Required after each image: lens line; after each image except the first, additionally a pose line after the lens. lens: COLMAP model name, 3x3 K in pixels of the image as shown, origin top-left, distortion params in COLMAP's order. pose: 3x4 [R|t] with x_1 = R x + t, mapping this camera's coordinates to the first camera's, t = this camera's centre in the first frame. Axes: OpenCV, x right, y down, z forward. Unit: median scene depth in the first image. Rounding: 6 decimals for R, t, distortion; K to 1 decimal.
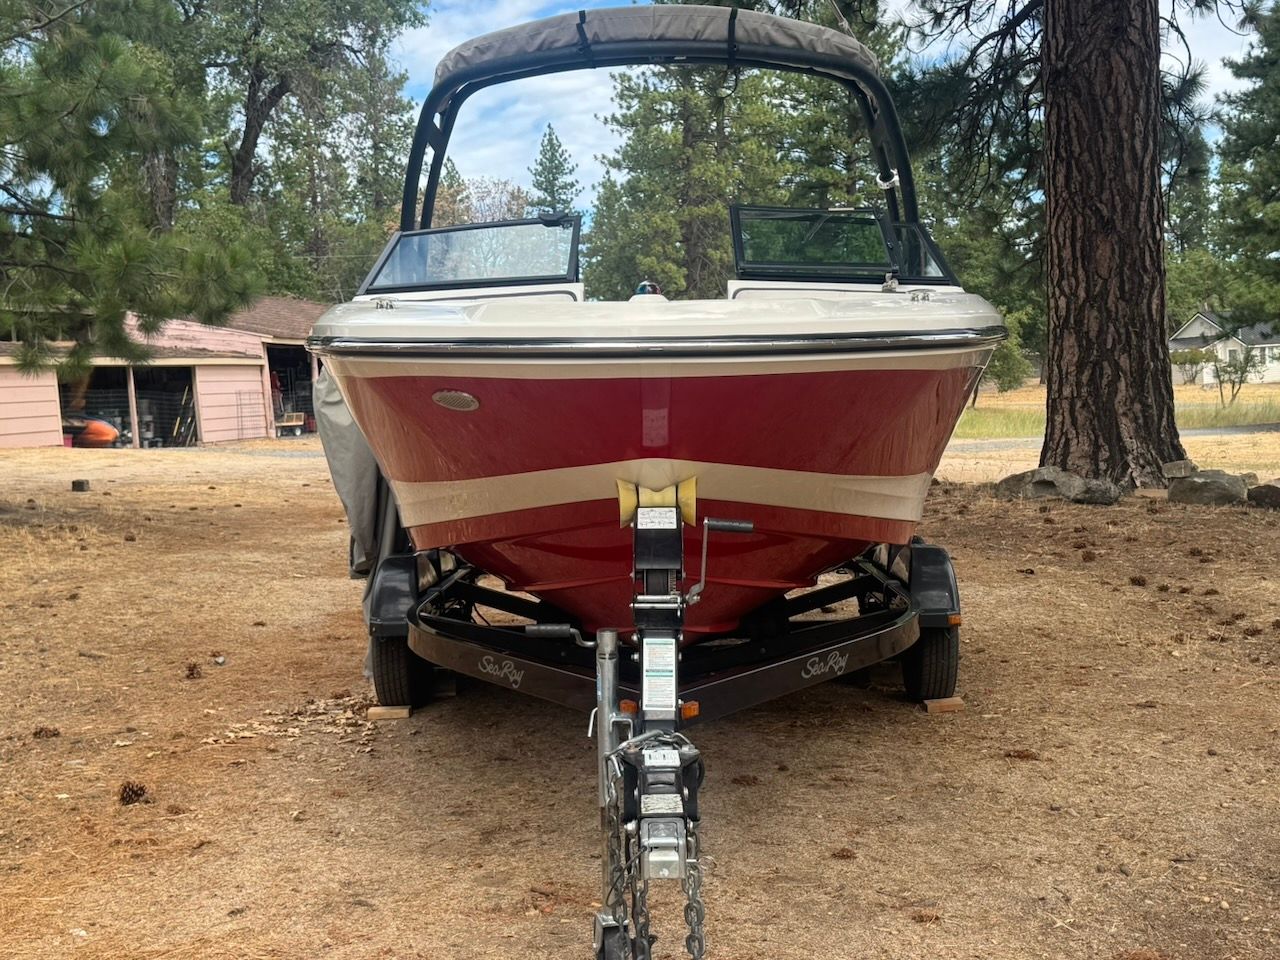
lens RADIAL K [[1658.6, 0, 638.5], [0, 1658.6, 469.2], [0, 0, 1]] dist [0.045478, 0.000000]
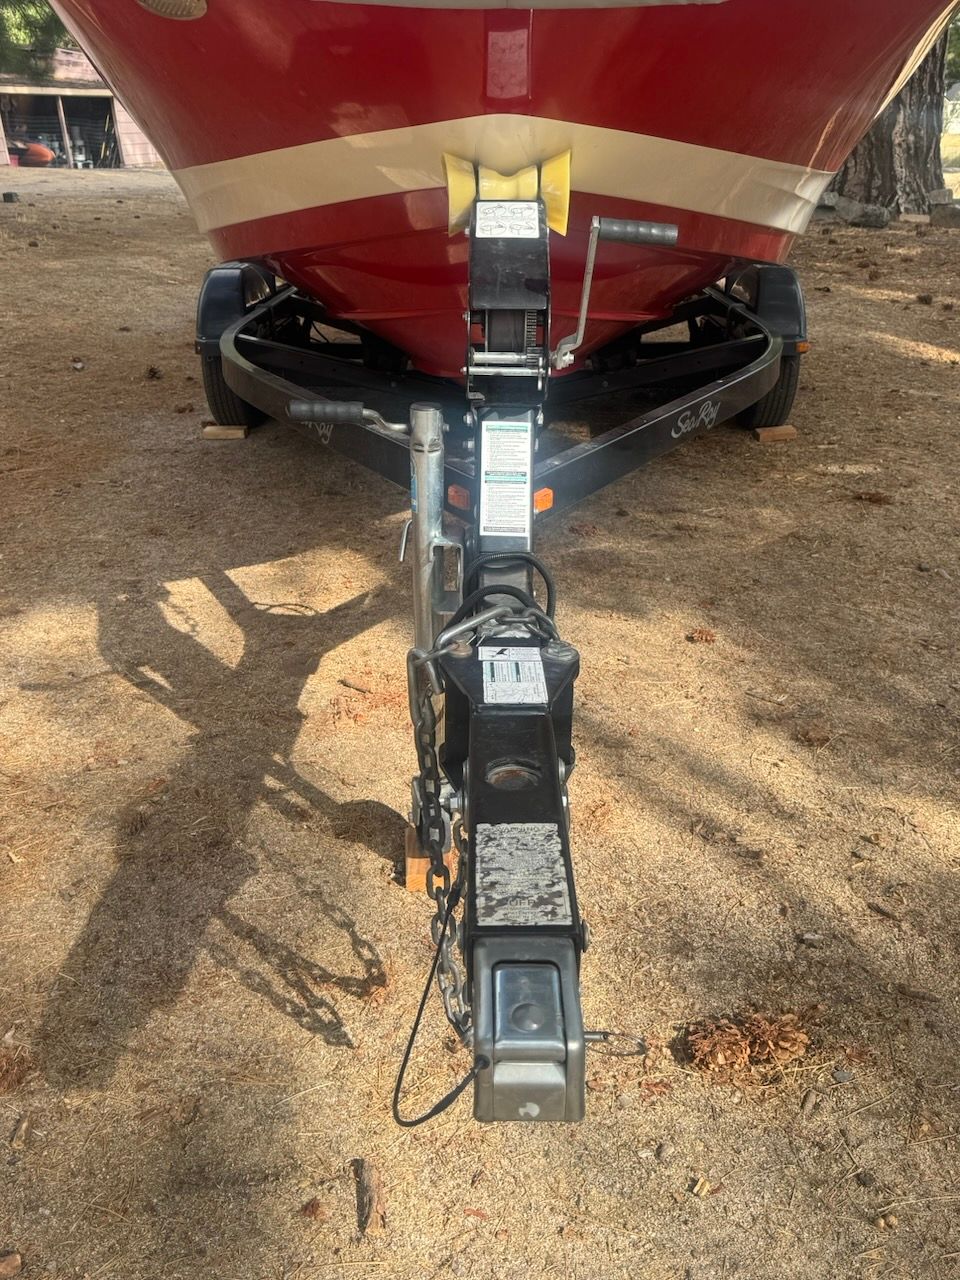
lens RADIAL K [[1145.4, 0, 475.9], [0, 1145.4, 633.4], [0, 0, 1]] dist [0.087115, -0.144444]
pose [[0.999866, 0.014662, 0.007231, -0.000619], [-0.016269, 0.935942, 0.351777, 0.009958], [-0.001610, -0.351848, 0.936056, 0.241847]]
